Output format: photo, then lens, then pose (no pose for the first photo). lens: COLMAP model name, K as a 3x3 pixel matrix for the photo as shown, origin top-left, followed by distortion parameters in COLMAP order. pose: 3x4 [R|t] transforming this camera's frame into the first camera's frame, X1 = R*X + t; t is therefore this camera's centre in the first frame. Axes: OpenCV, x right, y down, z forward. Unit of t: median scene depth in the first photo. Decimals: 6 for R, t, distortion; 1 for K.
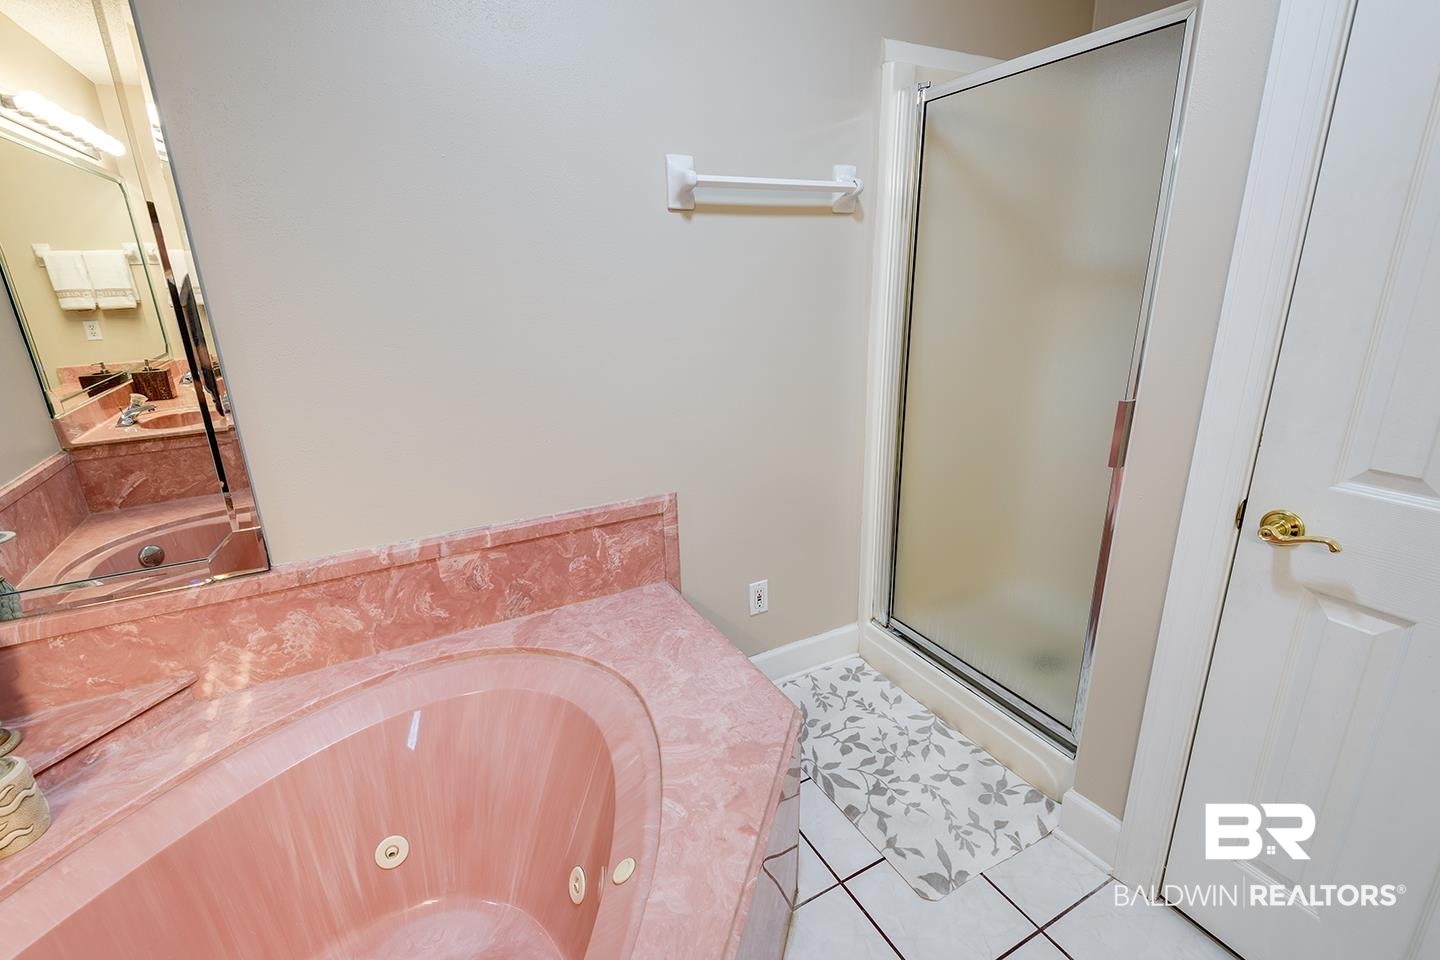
lens RADIAL K [[647.8, 0, 726.4], [0, 647.8, 476.0], [0, 0, 1]] dist [0.020220, -0.013278]
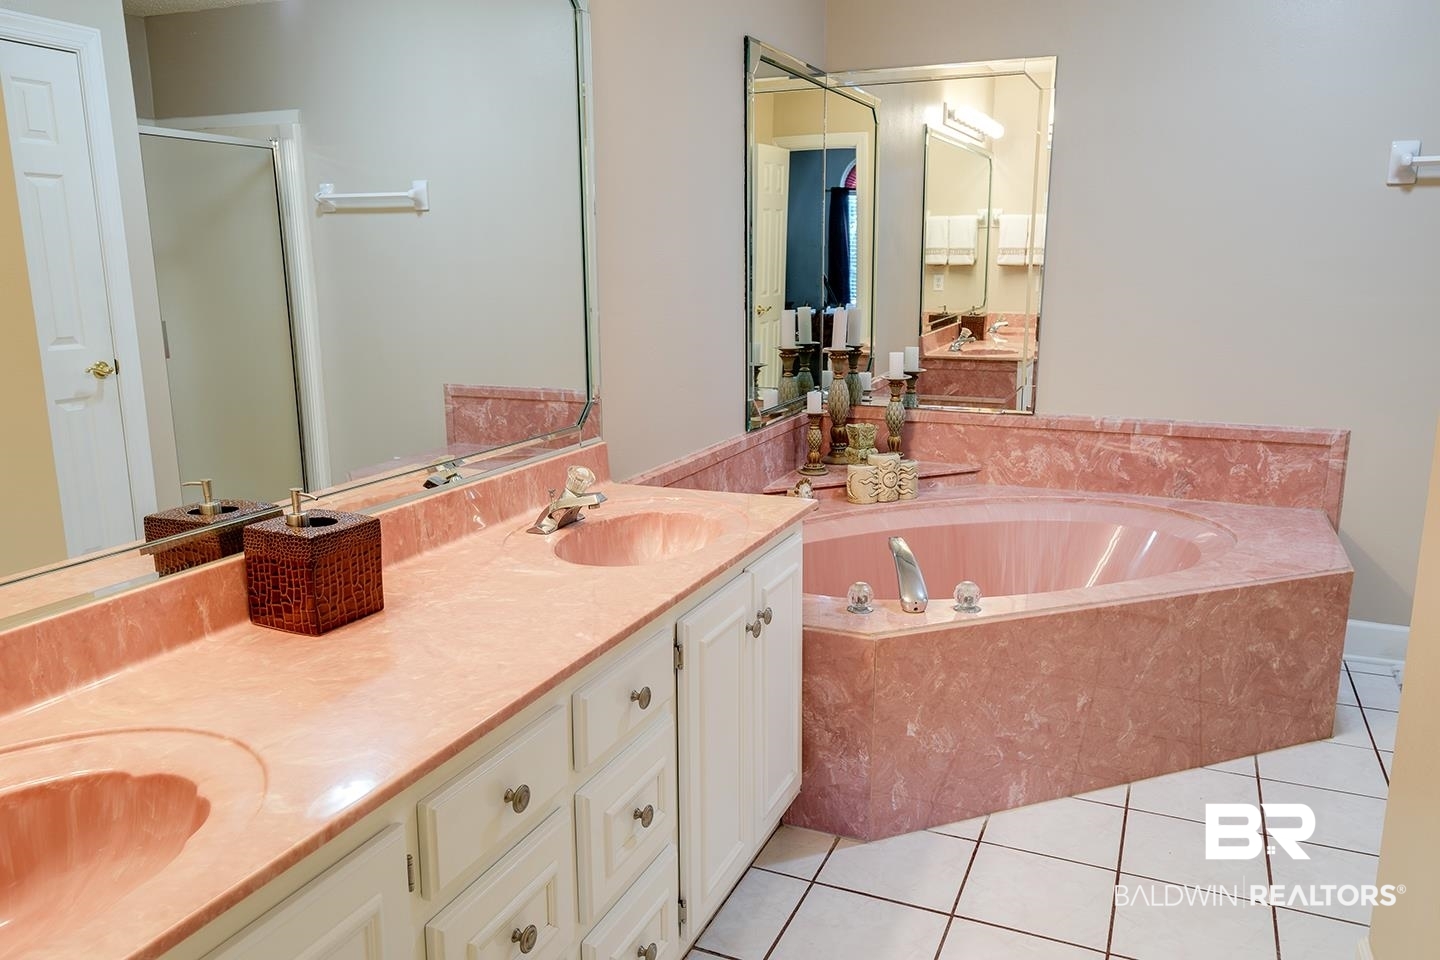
lens RADIAL K [[1062.7, 0, 721.9], [0, 1062.7, 480.1], [0, 0, 1]] dist [0.021467, 0.005219]
pose [[0.613996, 0.186168, -0.767040, 0.761846], [-0.246274, 0.968458, 0.037918, 0.336491], [0.749905, 0.165621, 0.640478, -1.073907]]
